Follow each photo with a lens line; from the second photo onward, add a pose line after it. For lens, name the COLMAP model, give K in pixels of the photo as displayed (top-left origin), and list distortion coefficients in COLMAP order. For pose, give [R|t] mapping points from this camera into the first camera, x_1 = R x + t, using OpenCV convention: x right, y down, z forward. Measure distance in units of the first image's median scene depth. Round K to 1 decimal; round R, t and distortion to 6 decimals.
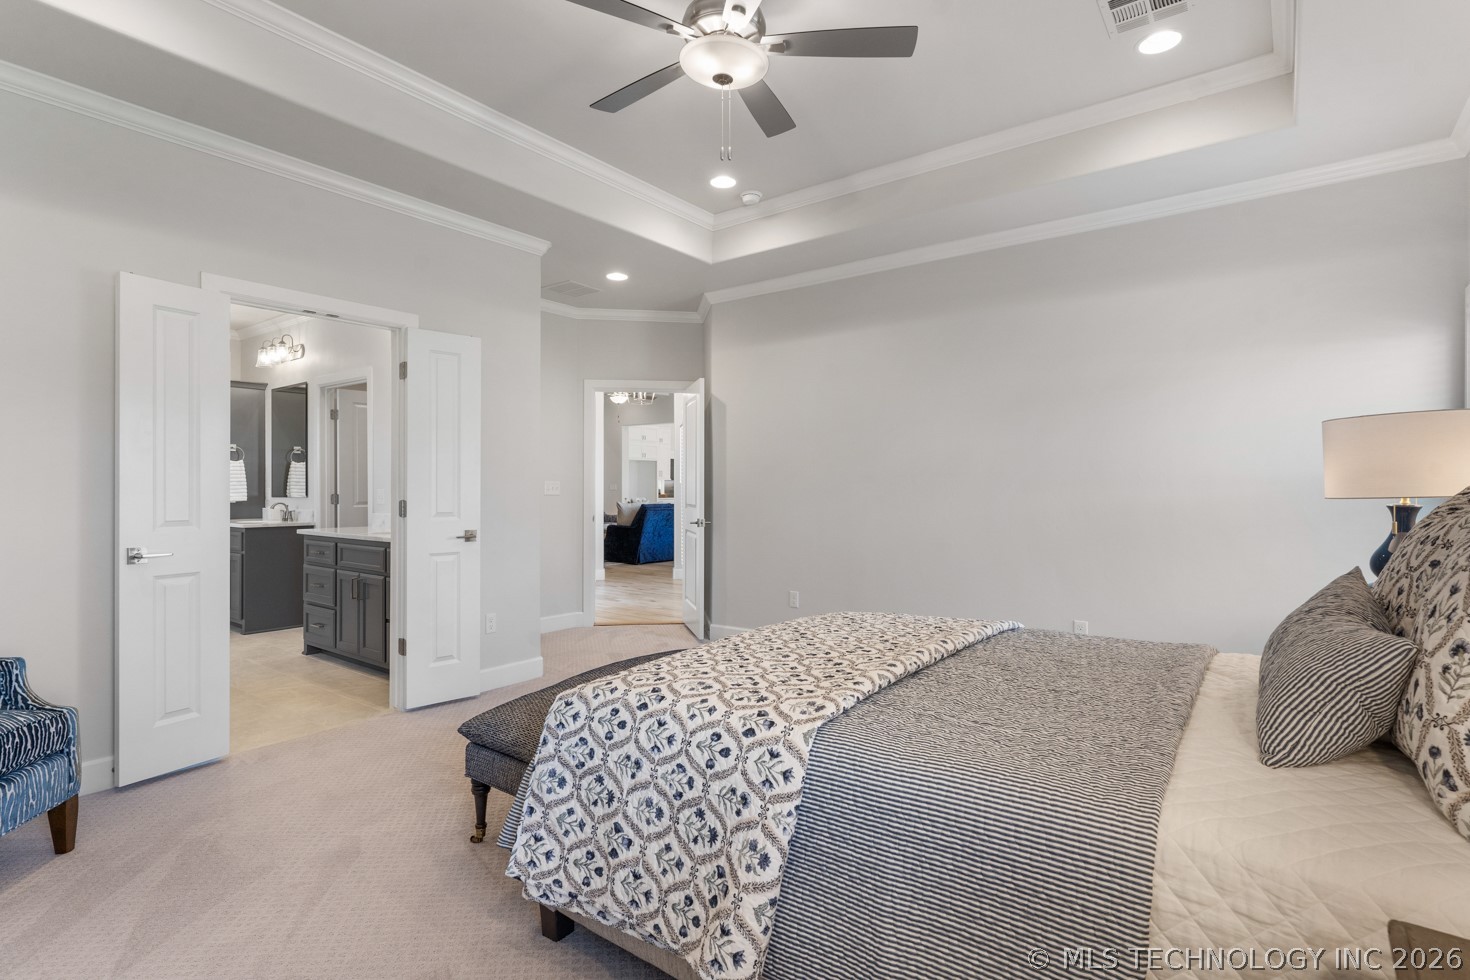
lens RADIAL K [[721.3, 0, 728.5], [0, 721.3, 486.1], [0, 0, 1]] dist [-0.002223, 0.000286]
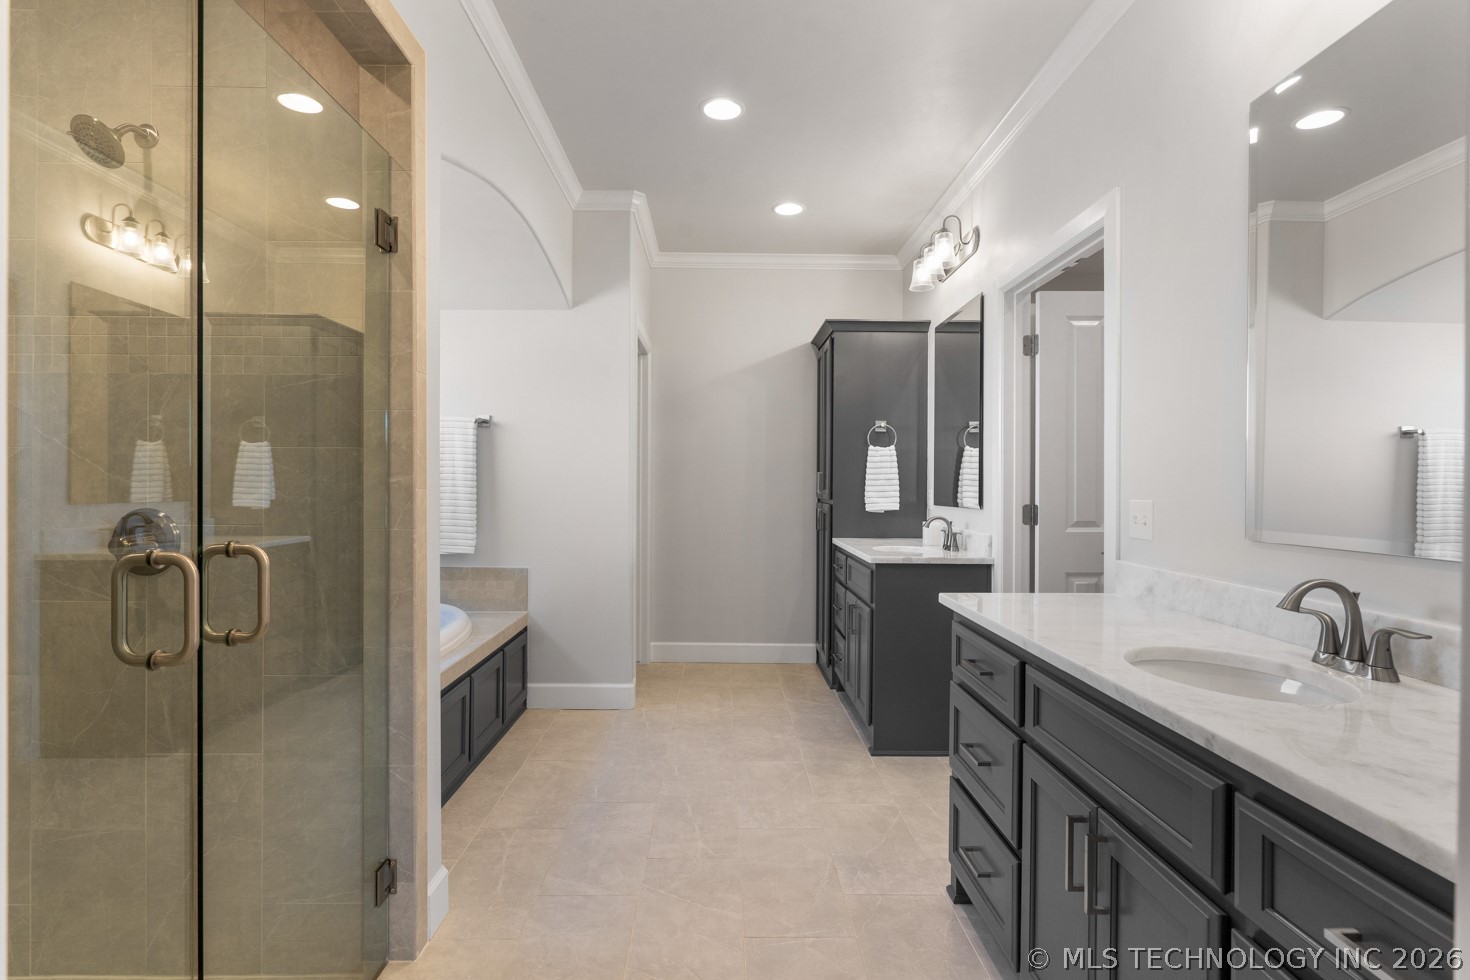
lens RADIAL K [[721.3, 0, 728.5], [0, 721.3, 486.1], [0, 0, 1]] dist [-0.002223, 0.000286]
pose [[0.614414, 0.008309, -0.788940, -0.269910], [-0.005660, 0.999965, 0.006124, -0.003717], [0.788964, 0.000703, 0.614439, 0.507891]]
